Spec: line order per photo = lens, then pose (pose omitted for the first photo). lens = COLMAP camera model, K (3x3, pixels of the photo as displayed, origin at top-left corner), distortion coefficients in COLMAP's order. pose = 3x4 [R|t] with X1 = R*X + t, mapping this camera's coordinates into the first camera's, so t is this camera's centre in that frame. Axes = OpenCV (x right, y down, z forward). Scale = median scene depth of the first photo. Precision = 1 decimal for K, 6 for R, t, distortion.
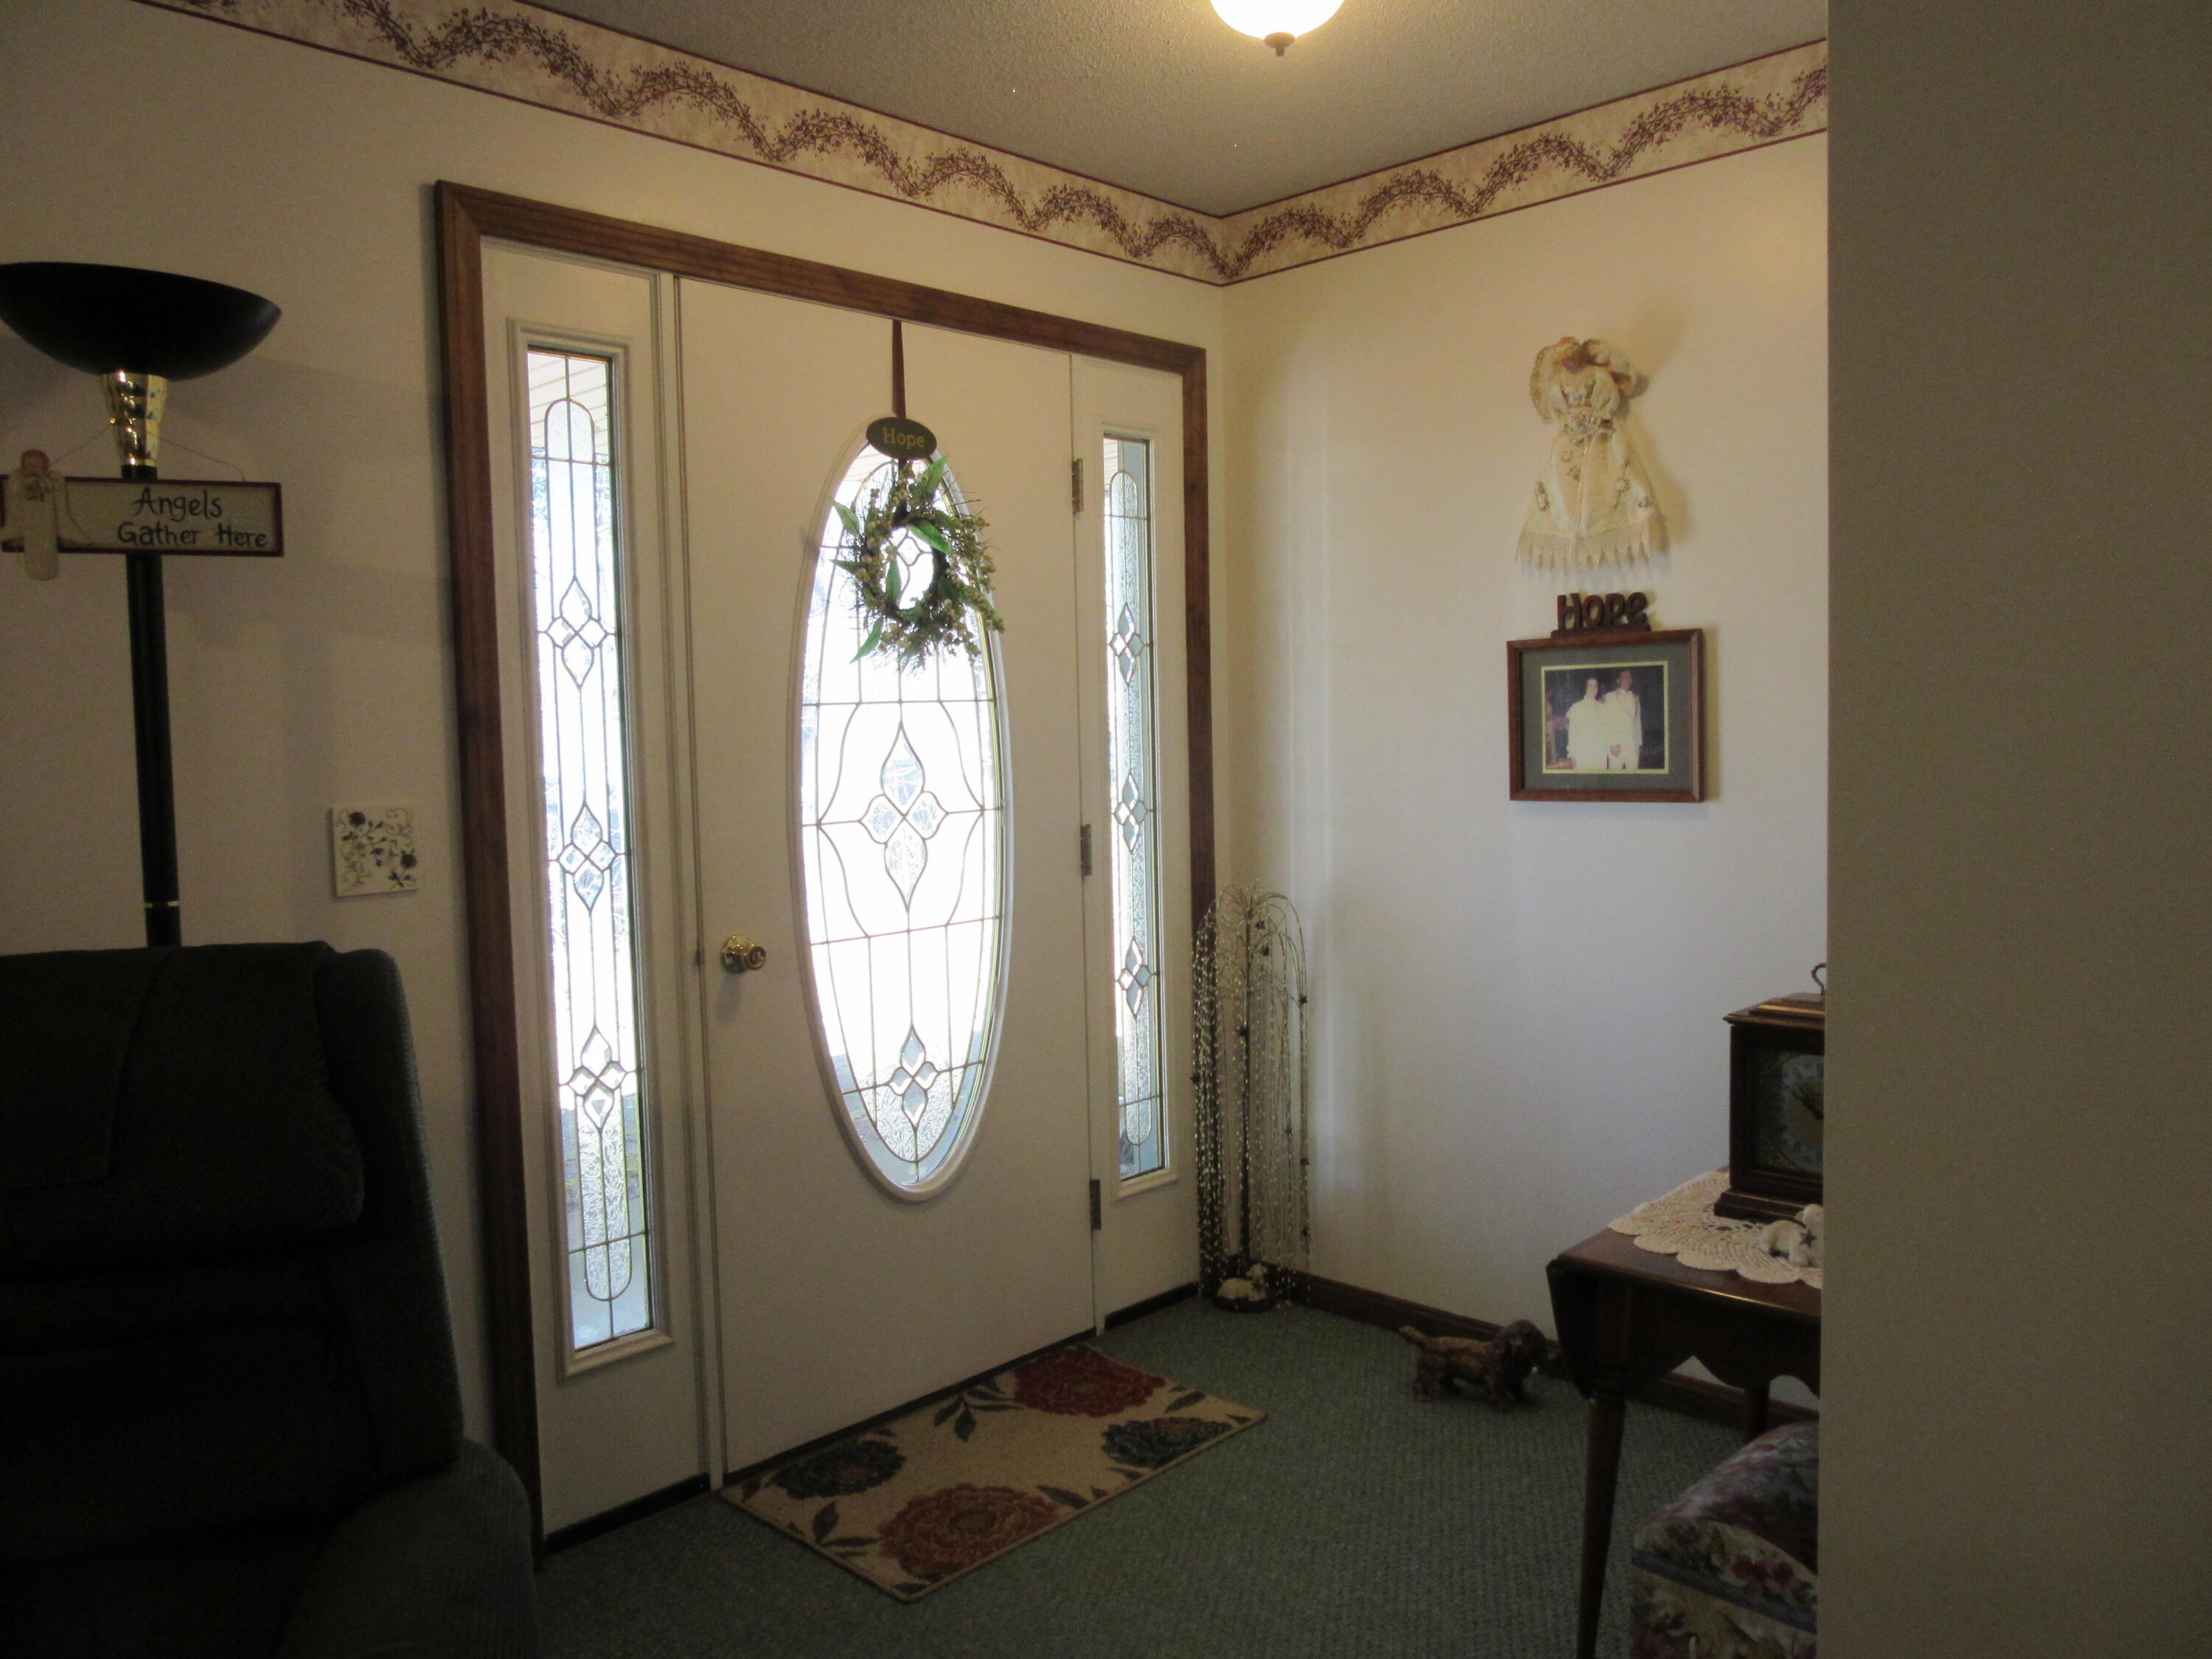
lens RADIAL K [[1662.8, 0, 1102.3], [0, 1662.8, 834.4], [0, 0, 1]] dist [-0.029739, 0.025362]
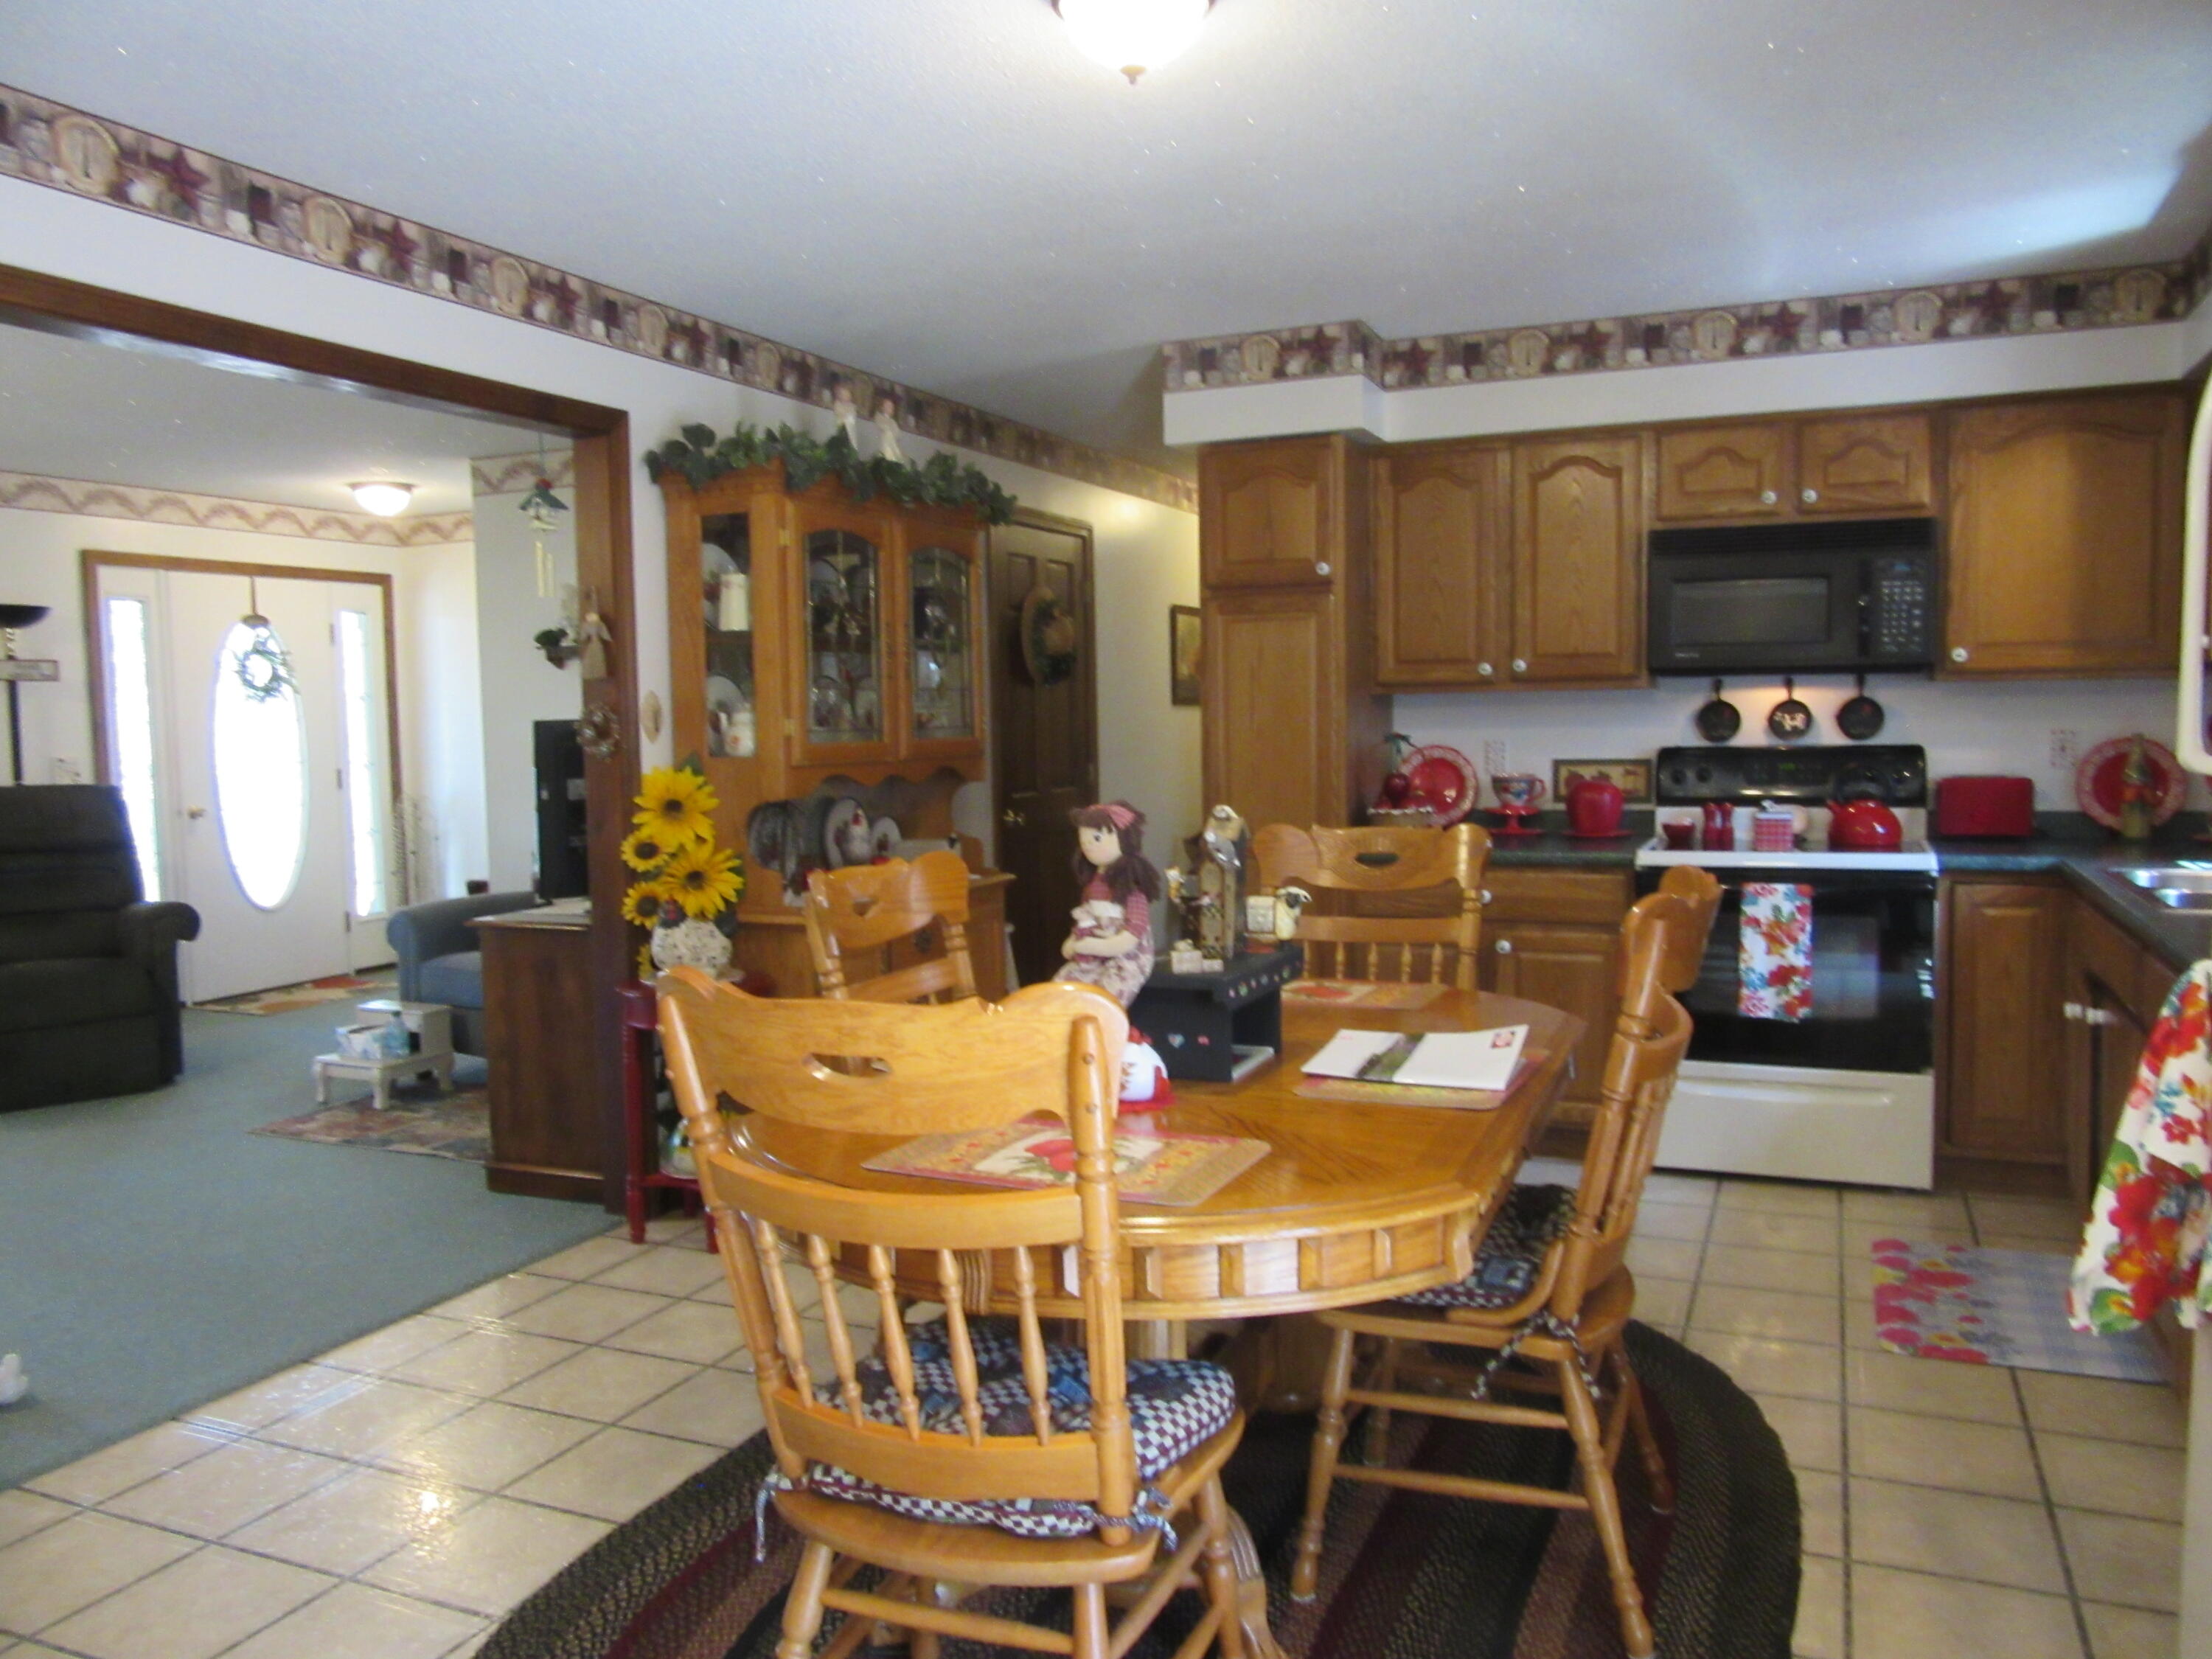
lens RADIAL K [[1662.8, 0, 1103.3], [0, 1662.8, 820.1], [0, 0, 1]] dist [-0.029739, 0.025362]
pose [[0.938523, -0.021927, 0.344520, 0.236587], [0.025636, 0.999652, -0.006213, 0.131918], [-0.344264, 0.014663, 0.938758, -1.959626]]
